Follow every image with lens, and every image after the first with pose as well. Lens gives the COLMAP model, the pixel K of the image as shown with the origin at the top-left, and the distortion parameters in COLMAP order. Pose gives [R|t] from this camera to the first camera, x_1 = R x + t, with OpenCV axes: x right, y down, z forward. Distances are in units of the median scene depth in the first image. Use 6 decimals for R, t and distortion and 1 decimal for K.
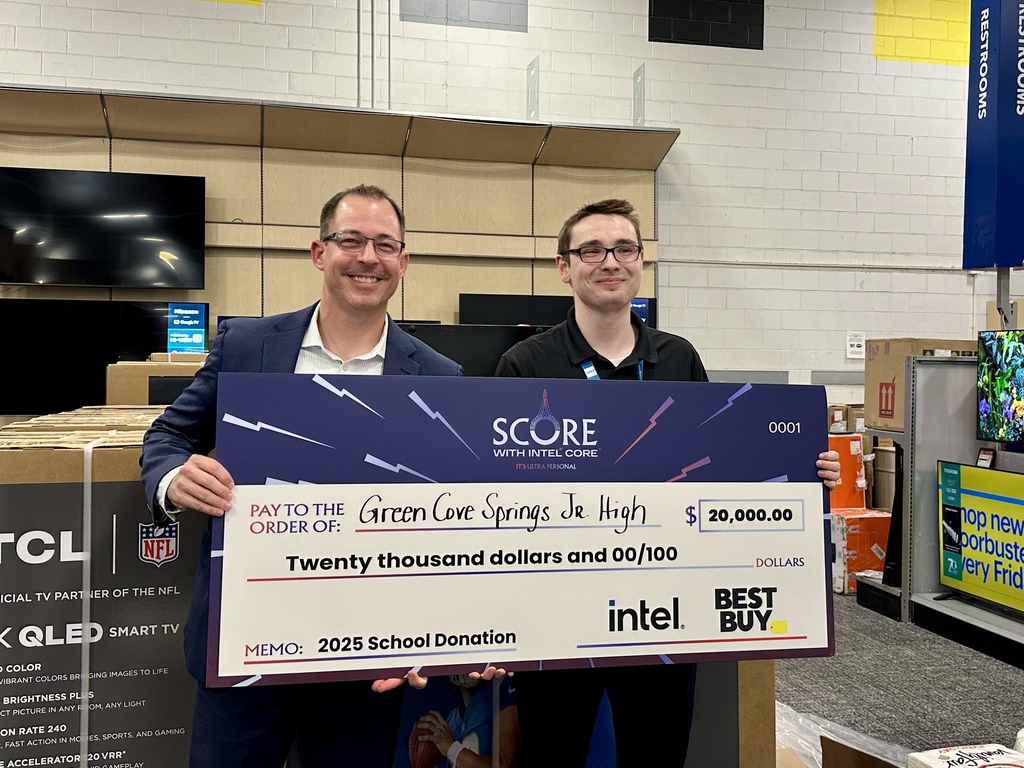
lens RADIAL K [[1176.0, 0, 576.3], [0, 1176.0, 352.1], [0, 0, 1]] dist [0.182464, -0.378246]
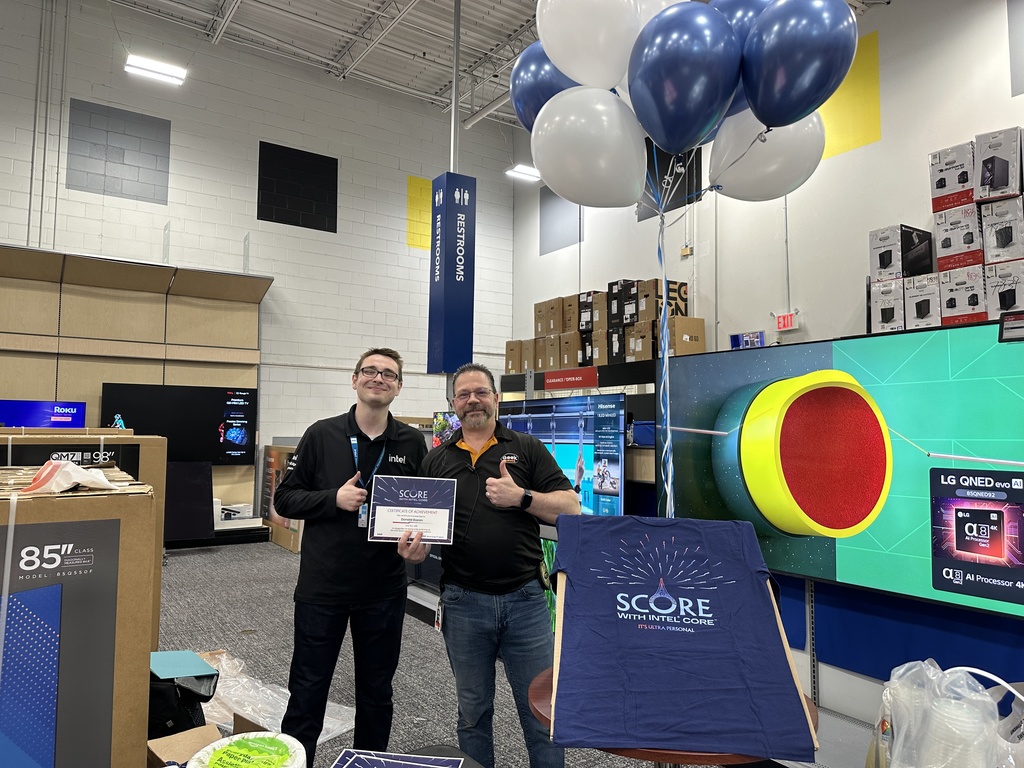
lens RADIAL K [[719.7, 0, 509.6], [0, 719.7, 381.4], [0, 0, 1]] dist [0.079676, -0.112971]
pose [[0.947611, 0.021182, 0.318723, 0.121123], [-0.002213, 0.998210, -0.059761, -0.001698], [-0.319418, 0.055925, 0.945962, 0.053494]]
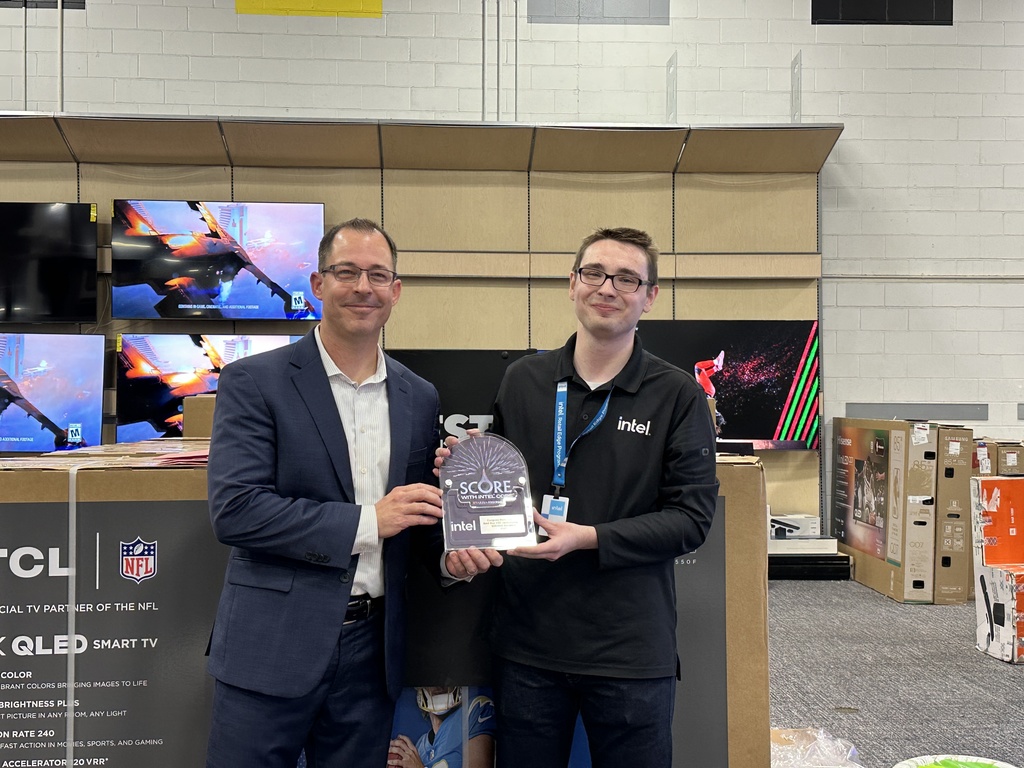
lens RADIAL K [[1349.0, 0, 514.2], [0, 1349.0, 379.6], [0, 0, 1]] dist [0.244127, -0.611278]
pose [[0.978447, -0.009738, -0.206269, 0.086369], [0.008523, 0.999941, -0.006777, 0.004302], [0.206323, 0.004873, 0.978472, -0.042979]]
